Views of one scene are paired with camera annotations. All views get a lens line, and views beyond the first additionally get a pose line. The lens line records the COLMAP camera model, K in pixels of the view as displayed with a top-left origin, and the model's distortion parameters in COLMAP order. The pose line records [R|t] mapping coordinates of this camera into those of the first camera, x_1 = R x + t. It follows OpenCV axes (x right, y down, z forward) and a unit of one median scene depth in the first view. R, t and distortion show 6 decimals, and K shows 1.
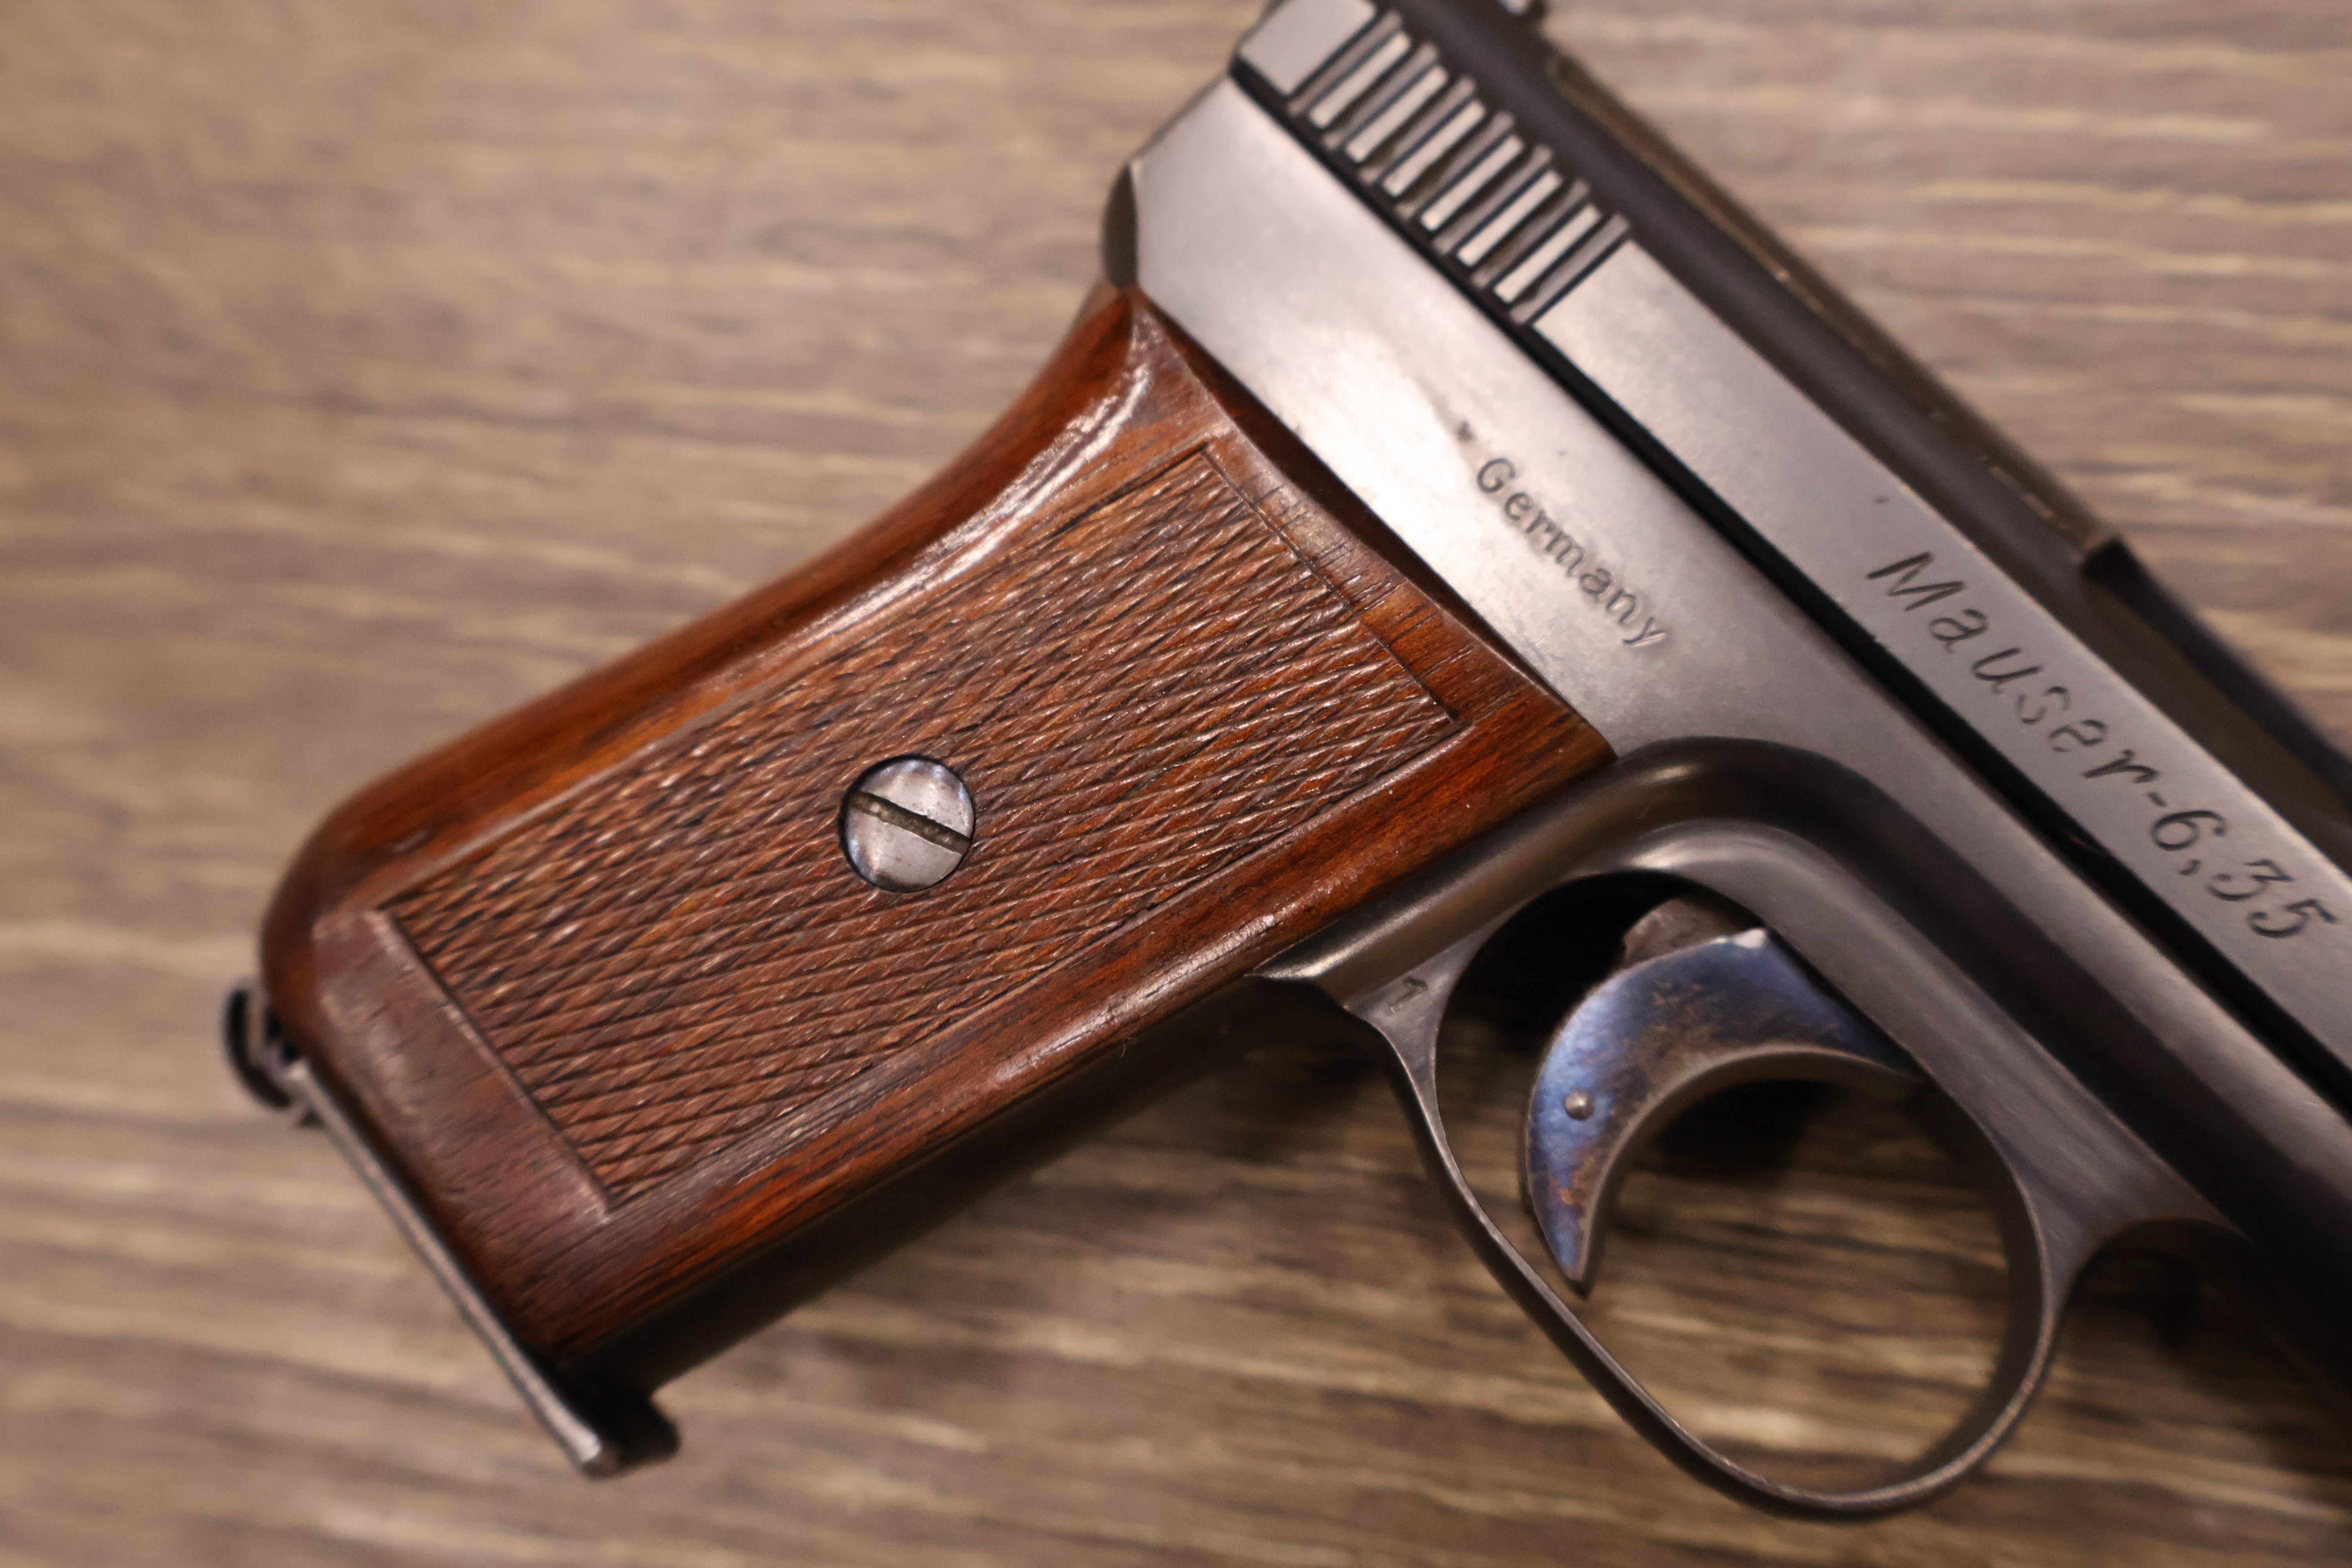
lens RADIAL K [[2113.0, 0, 1178.7], [0, 2113.0, 778.8], [0, 0, 1]] dist [0.021549, -0.003752]
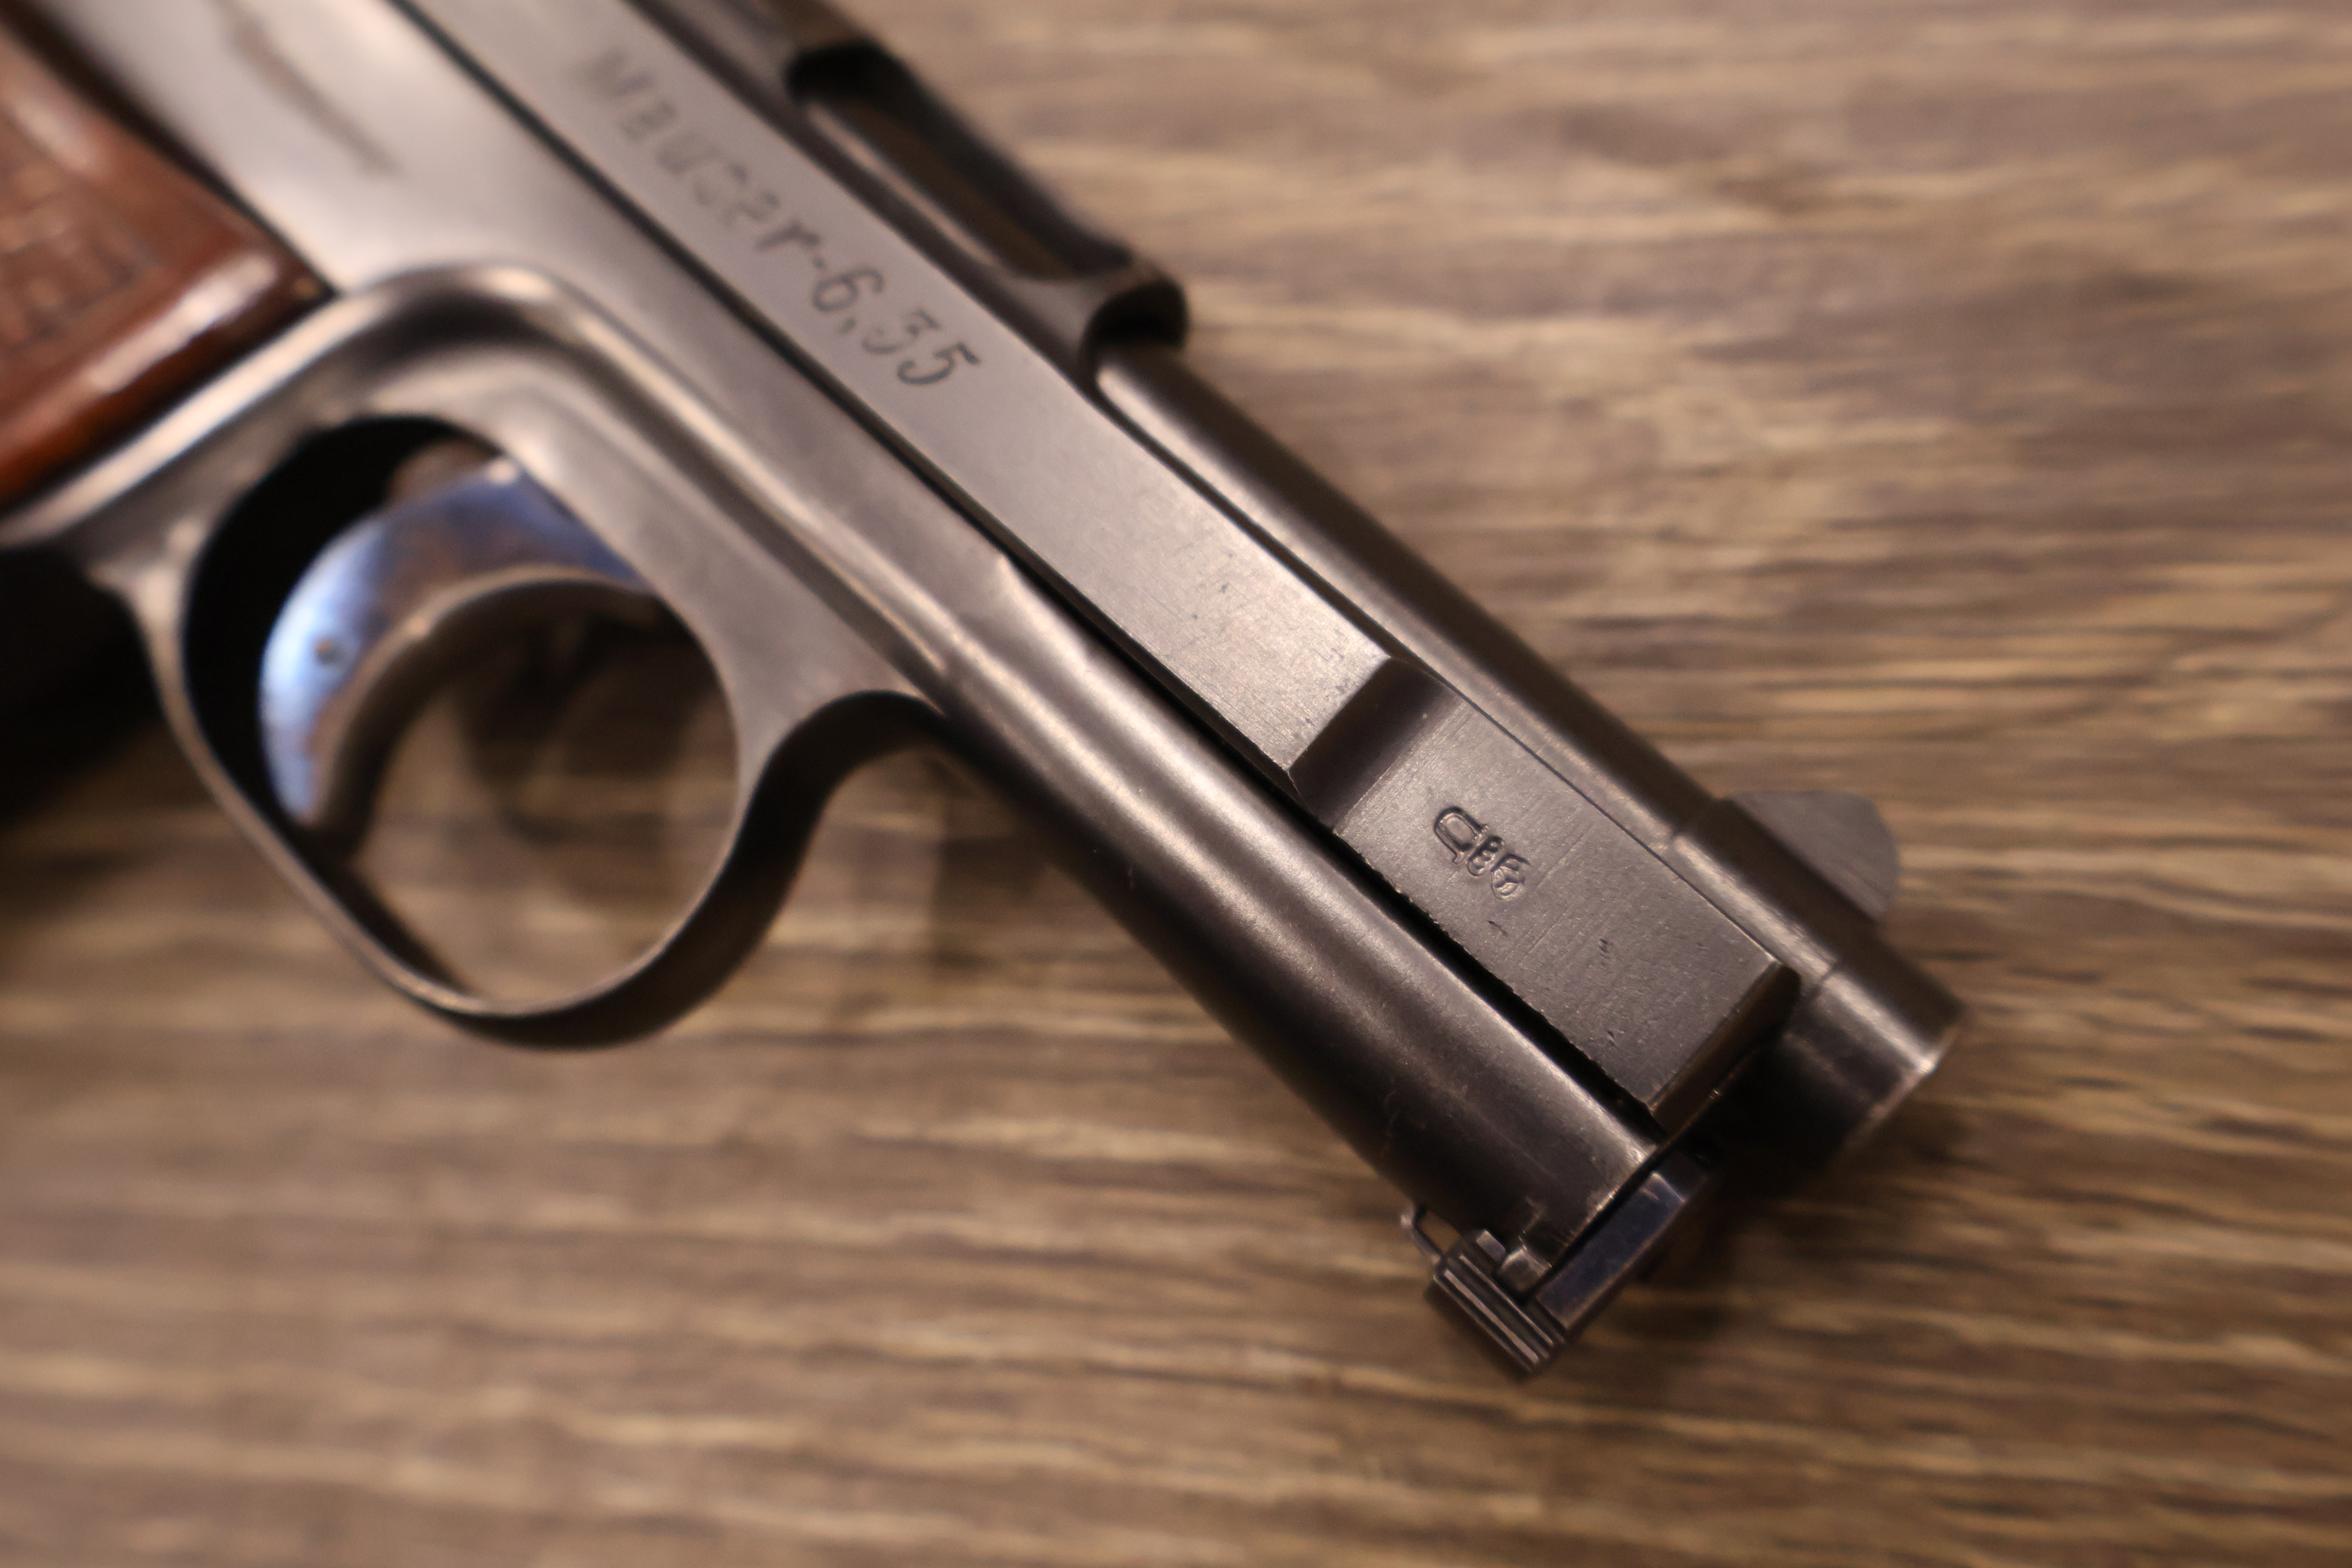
lens RADIAL K [[2113.0, 0, 1194.2], [0, 2113.0, 790.0], [0, 0, 1]] dist [0.021549, -0.003752]
pose [[0.996788, -0.076327, -0.024257, 0.566489], [0.075383, 0.996442, -0.037695, 0.265143], [0.027048, 0.035746, 0.998995, 0.044202]]
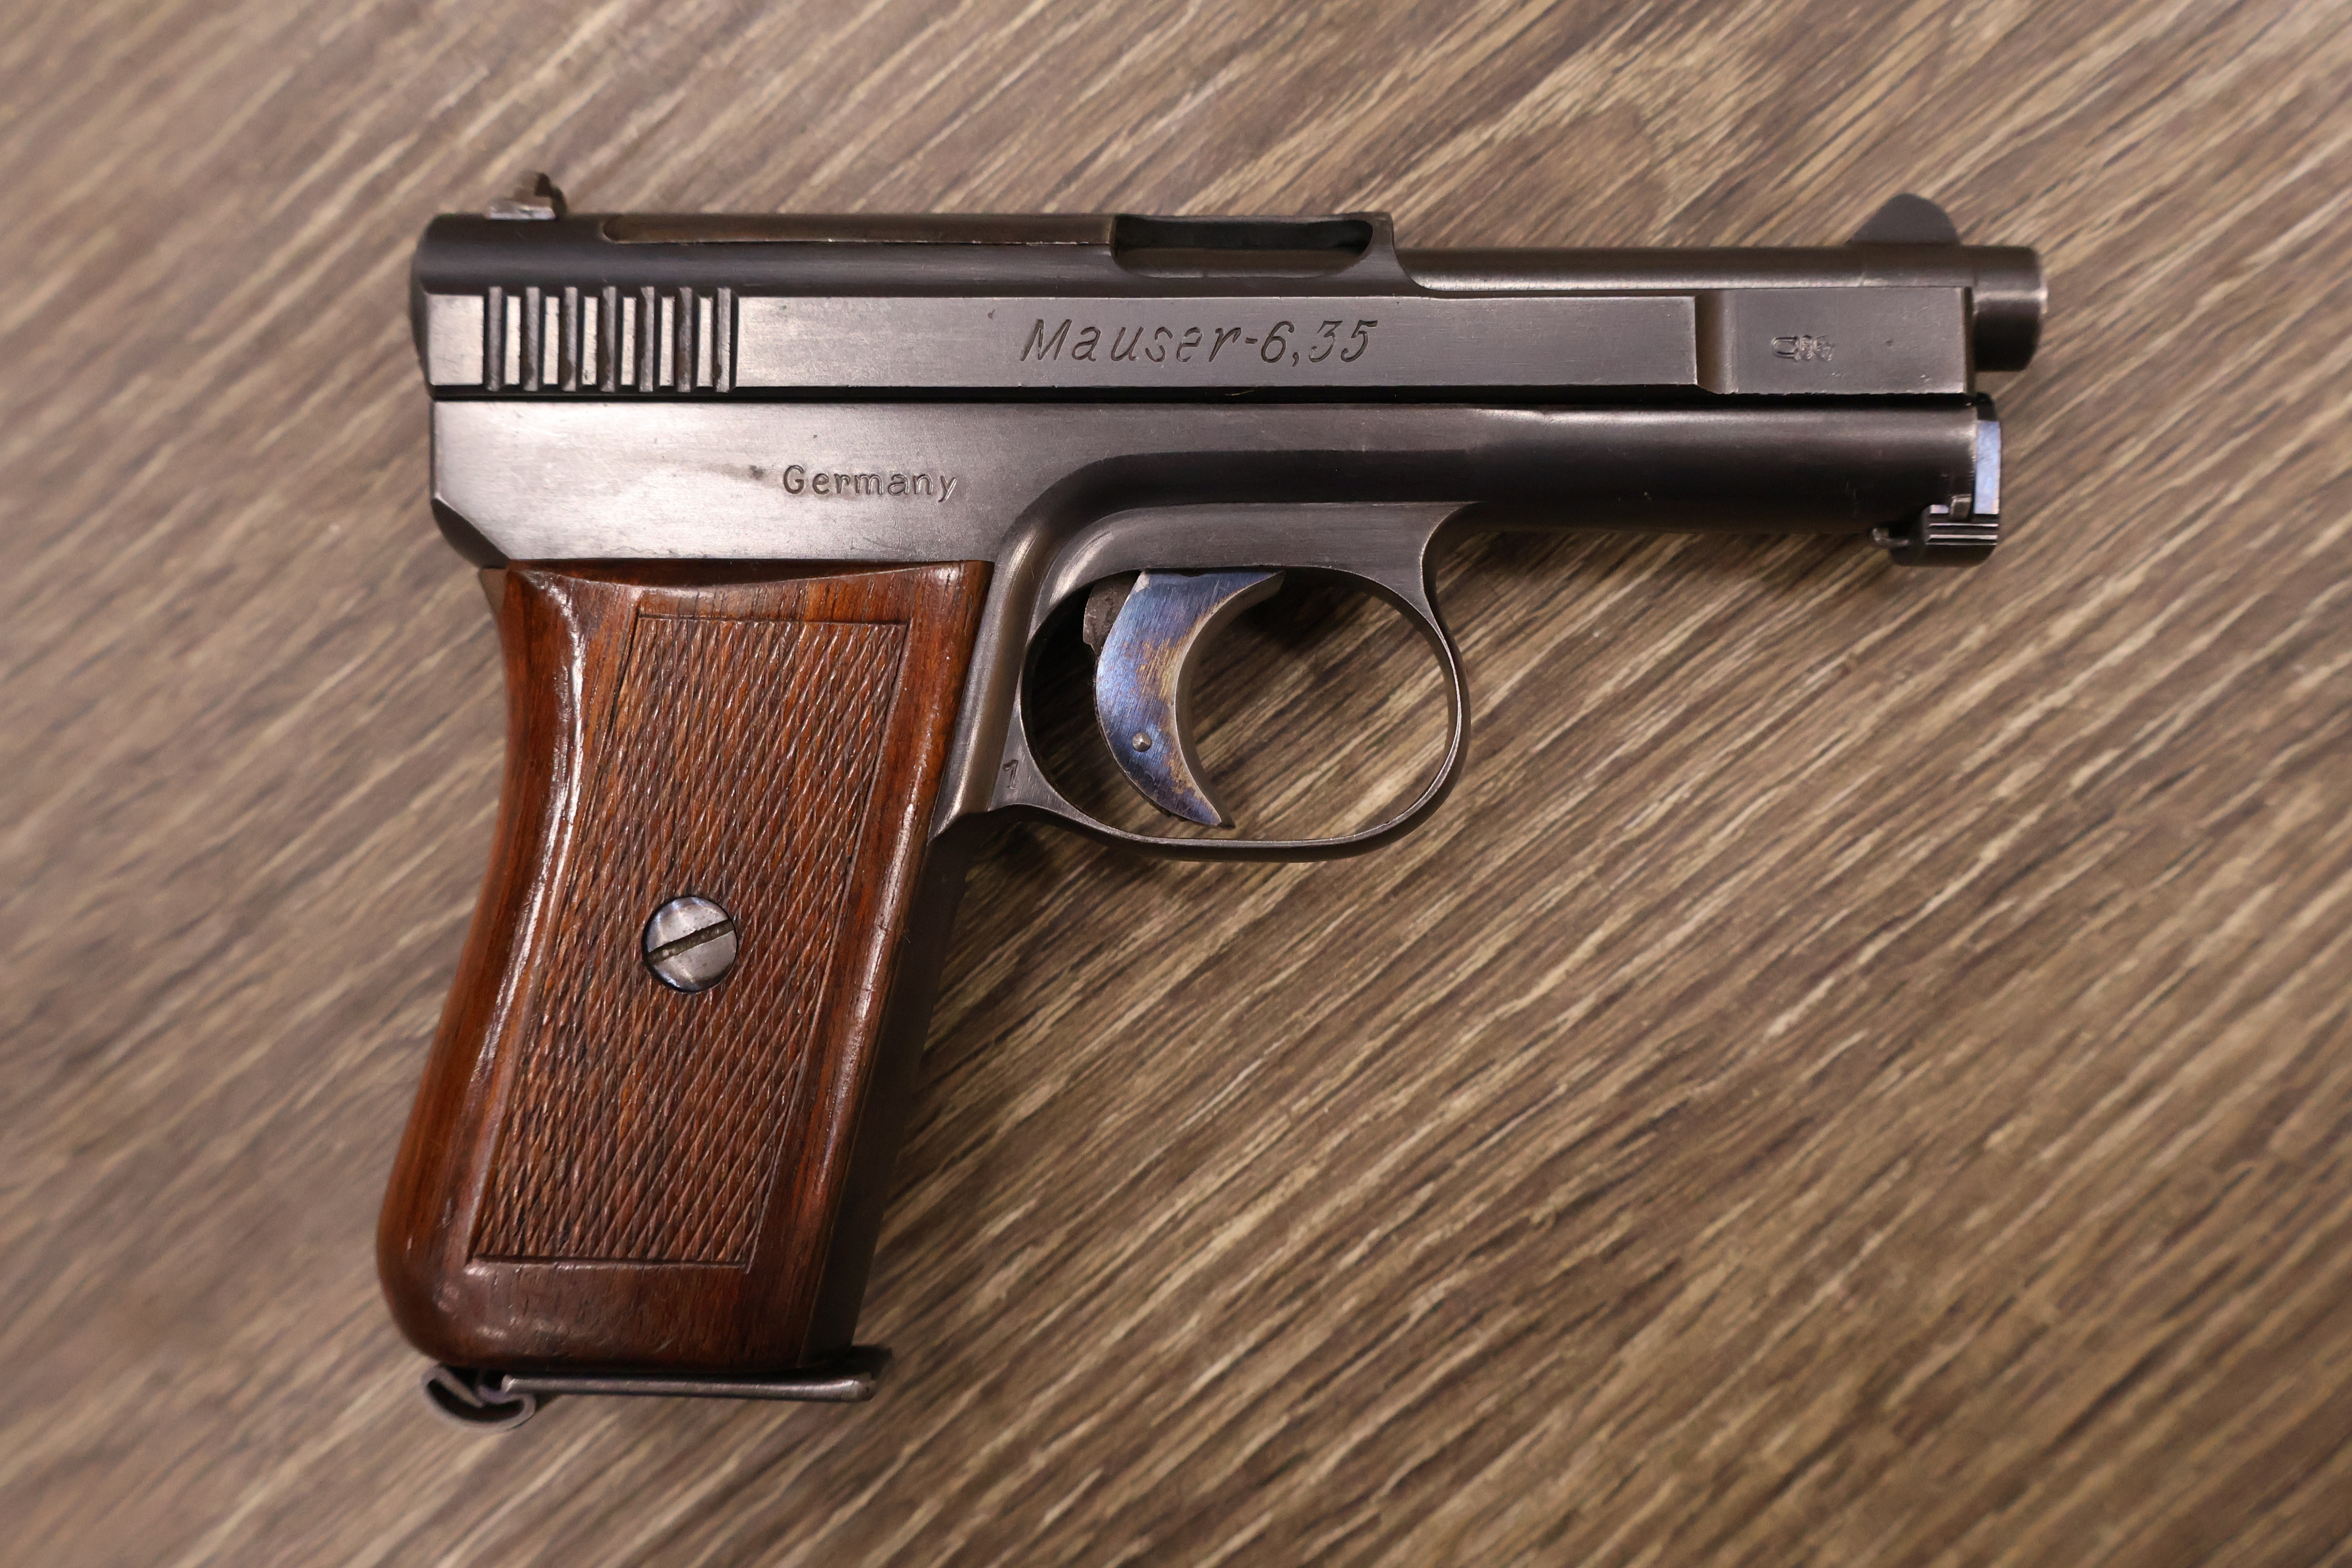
lens RADIAL K [[2113.0, 0, 1170.6], [0, 2113.0, 772.1], [0, 0, 1]] dist [0.021549, -0.003752]
pose [[0.675069, -0.725082, 0.136151, -0.017041], [0.705174, 0.688411, 0.169762, -0.068793], [-0.216819, -0.018592, 0.976035, -0.450756]]
